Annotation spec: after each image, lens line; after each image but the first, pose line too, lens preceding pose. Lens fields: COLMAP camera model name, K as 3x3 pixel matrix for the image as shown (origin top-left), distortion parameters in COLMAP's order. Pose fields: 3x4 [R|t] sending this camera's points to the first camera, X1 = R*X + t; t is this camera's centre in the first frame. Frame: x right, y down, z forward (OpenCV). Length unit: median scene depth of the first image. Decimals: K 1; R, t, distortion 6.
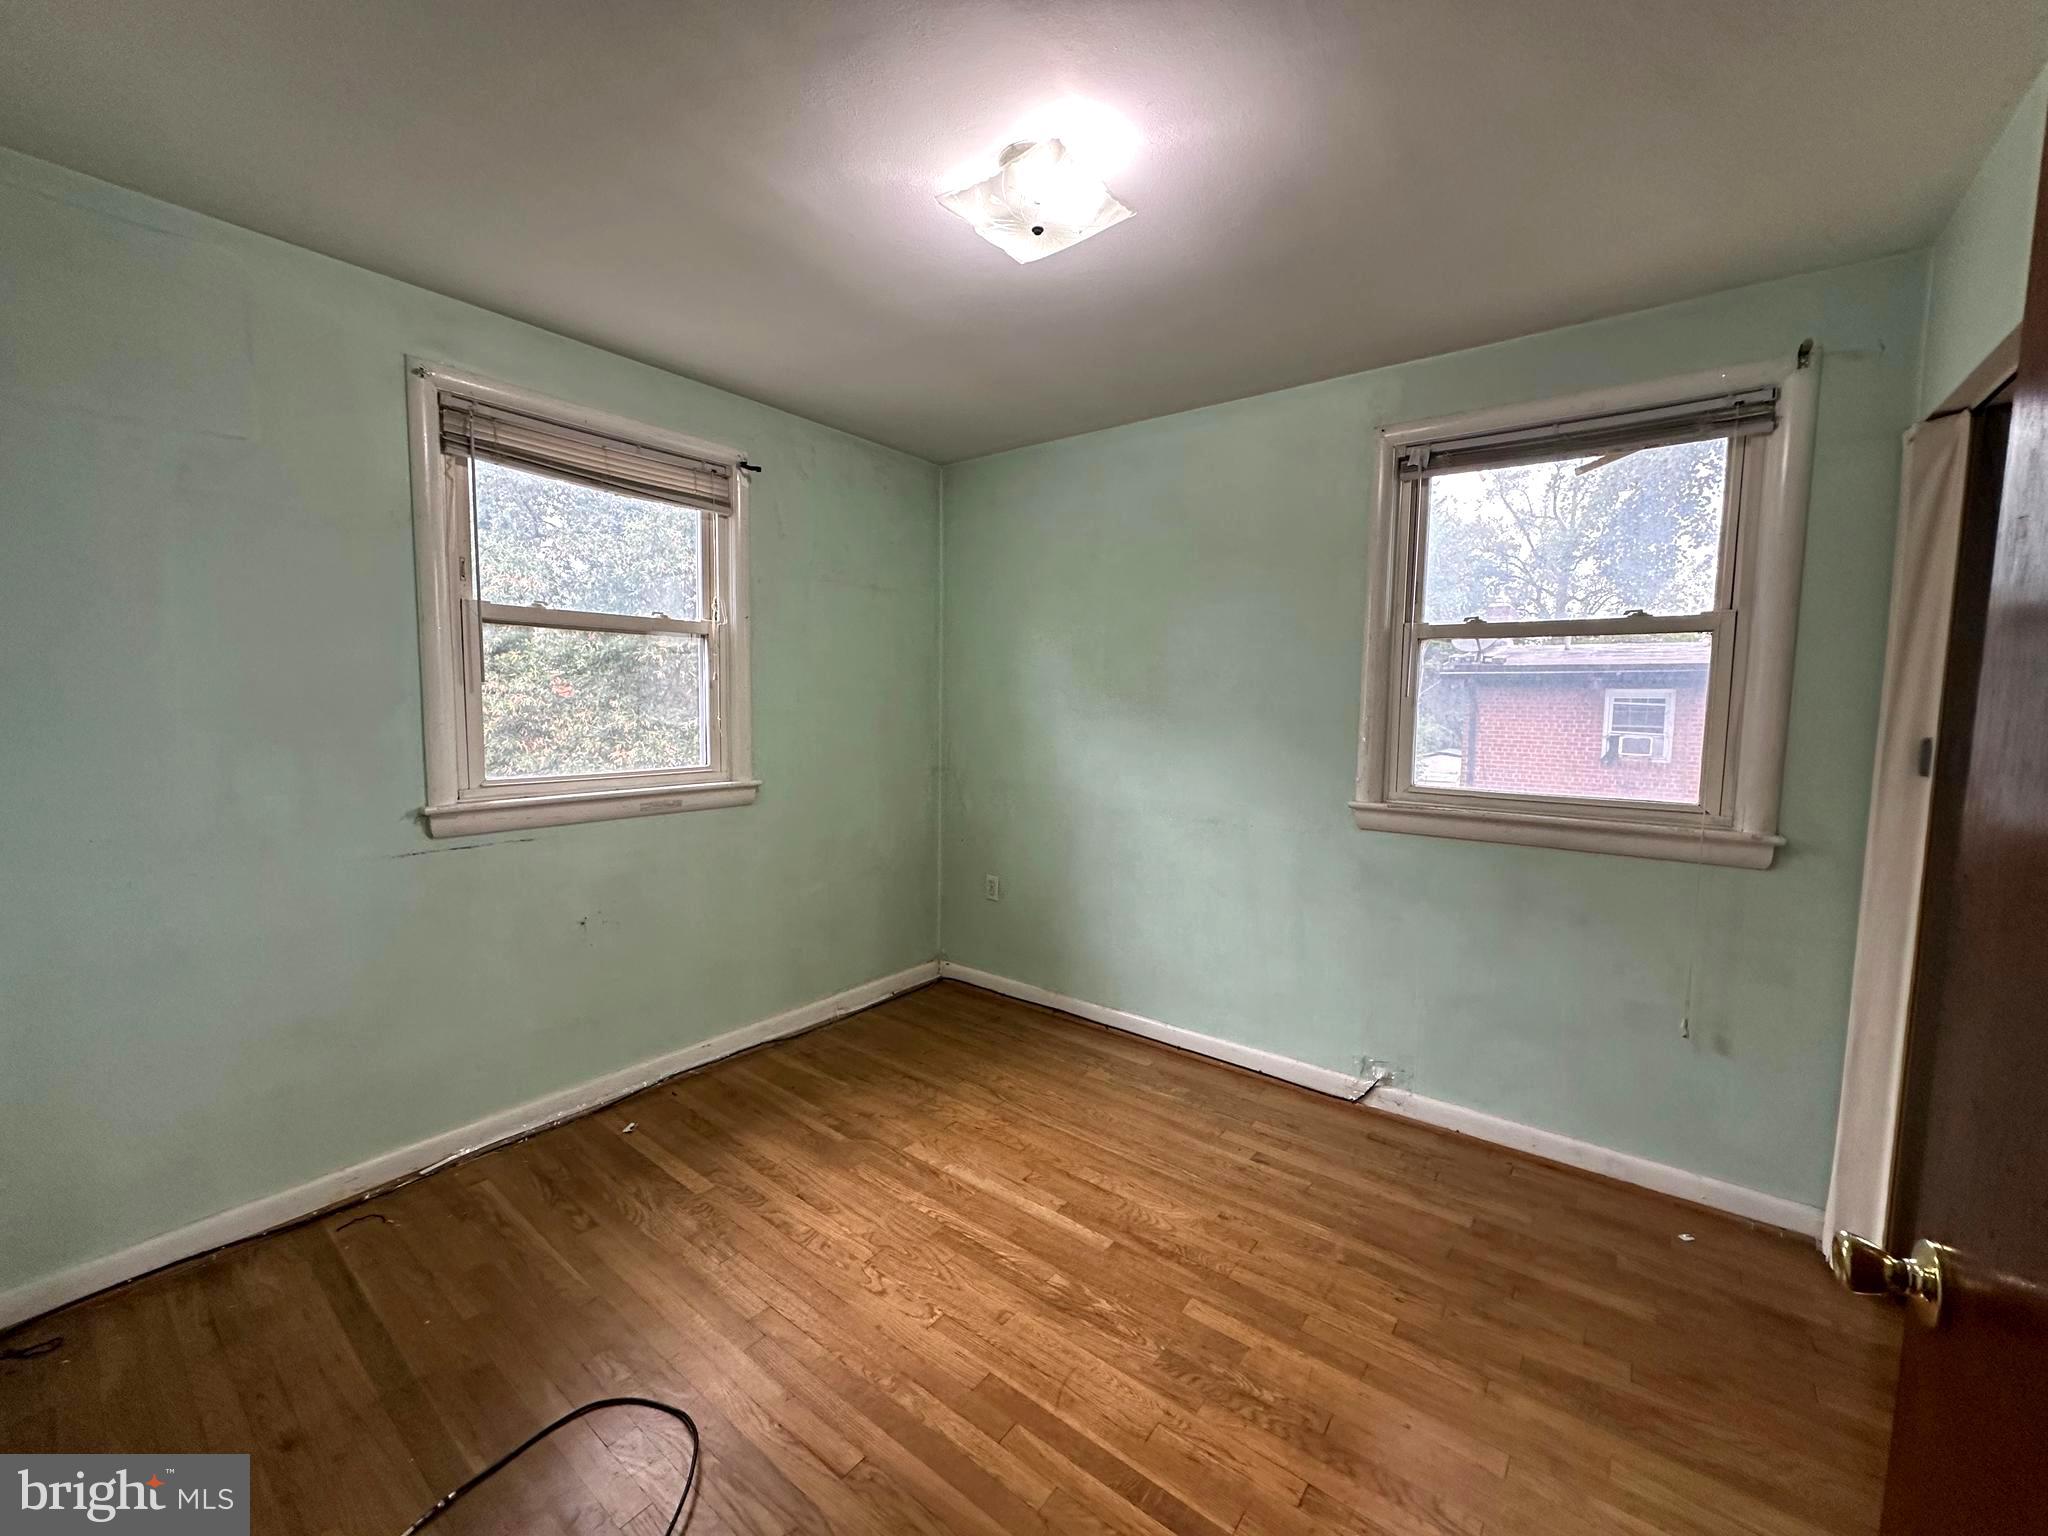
lens RADIAL K [[814.4, 0, 1024.0], [0, 814.4, 768.0], [0, 0, 1]] dist [-0.002328, -0.000051]
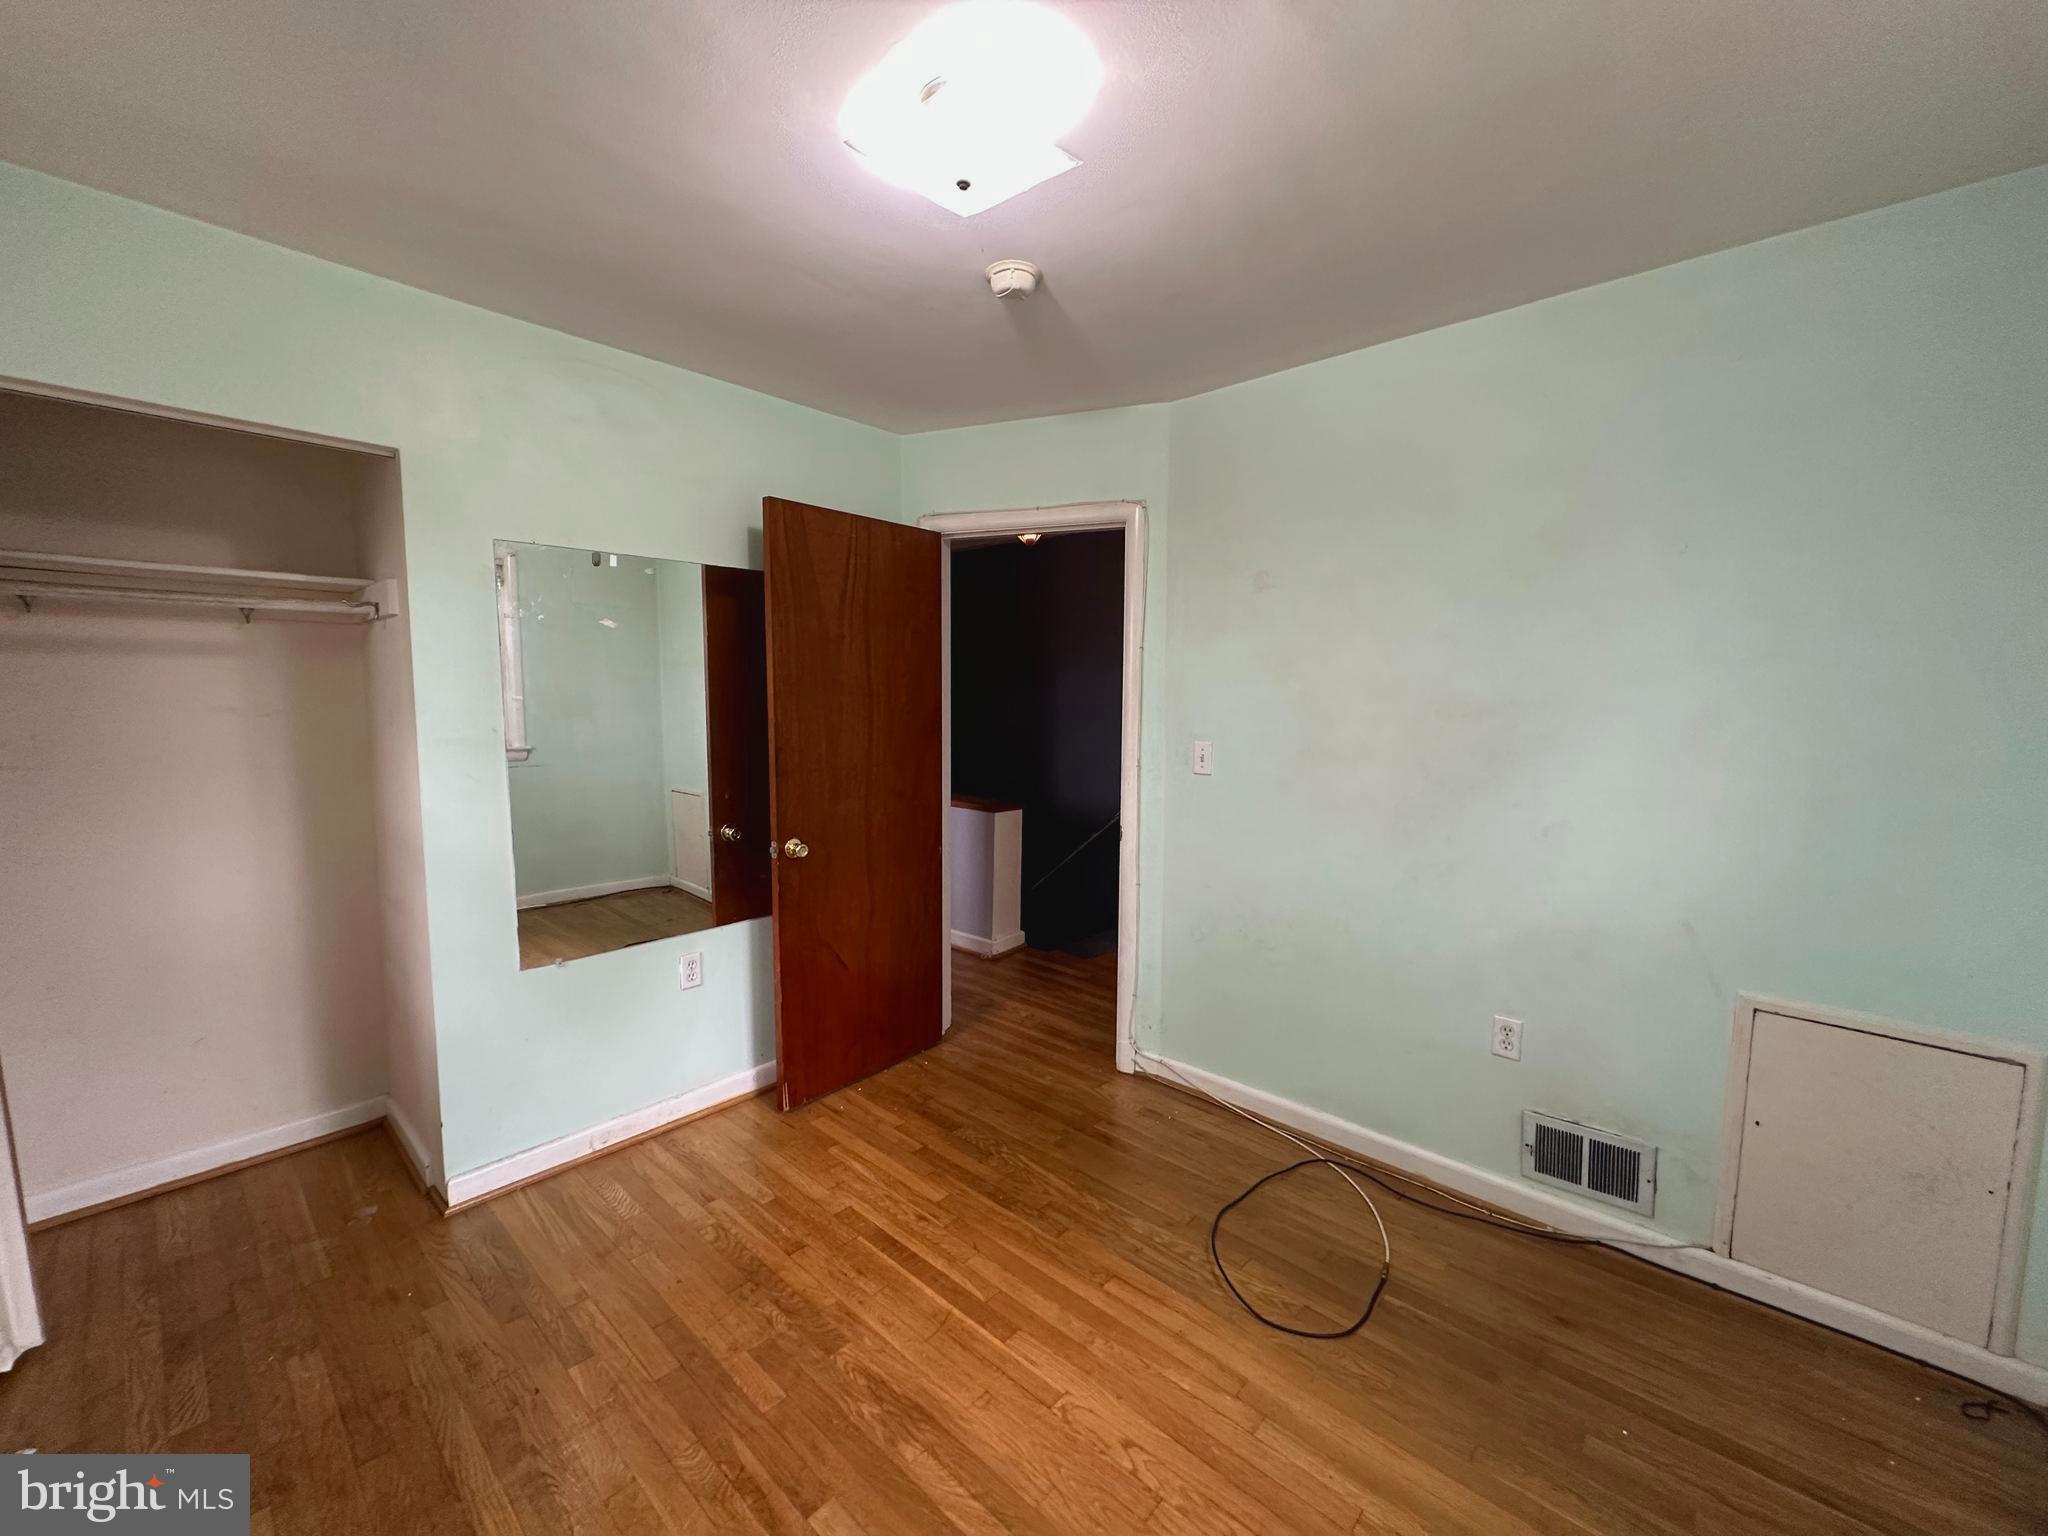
lens RADIAL K [[814.4, 0, 1024.0], [0, 814.4, 768.0], [0, 0, 1]] dist [-0.002328, -0.000051]
pose [[-0.996527, -0.028602, 0.078206, -0.131841], [-0.013970, 0.983273, 0.181599, -0.203037], [-0.082092, 0.179876, -0.980258, 1.928296]]
